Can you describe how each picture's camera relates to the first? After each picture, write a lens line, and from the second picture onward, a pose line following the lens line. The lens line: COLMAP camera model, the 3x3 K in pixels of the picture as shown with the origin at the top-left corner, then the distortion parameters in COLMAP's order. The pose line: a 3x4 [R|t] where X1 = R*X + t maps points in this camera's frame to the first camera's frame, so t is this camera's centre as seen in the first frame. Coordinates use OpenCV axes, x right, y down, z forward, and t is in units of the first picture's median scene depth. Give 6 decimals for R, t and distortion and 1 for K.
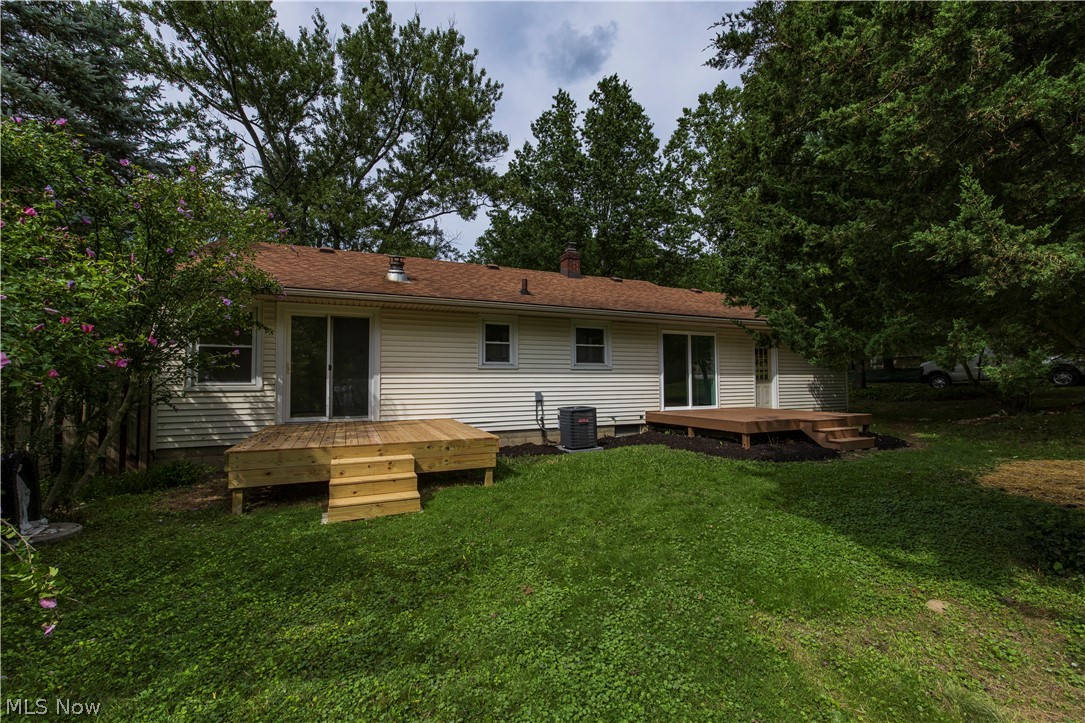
lens RADIAL K [[438.6, 0, 547.0], [0, 438.6, 369.3], [0, 0, 1]] dist [-0.000466, 0.000152]
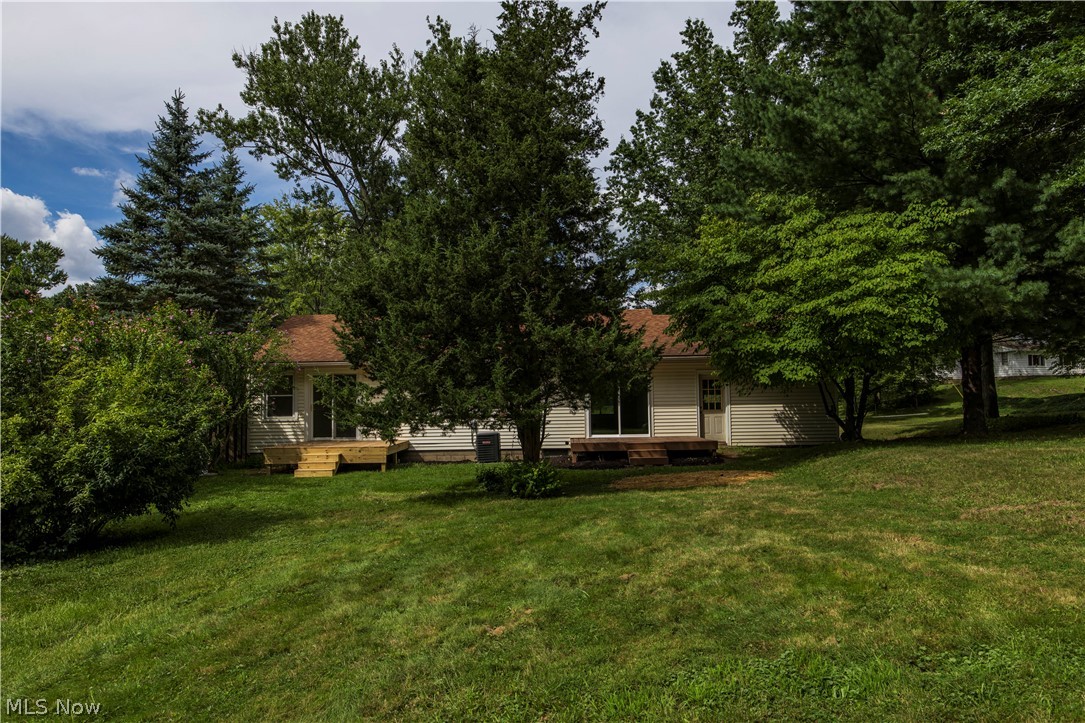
lens RADIAL K [[752.8, 0, 534.2], [0, 752.8, 361.0], [0, 0, 1]] dist [0.005232, -0.002702]
pose [[0.908922, -0.034381, -0.415546, 0.985988], [0.021312, 0.999123, -0.036049, -0.041292], [0.416421, 0.023910, 0.908857, -0.897984]]
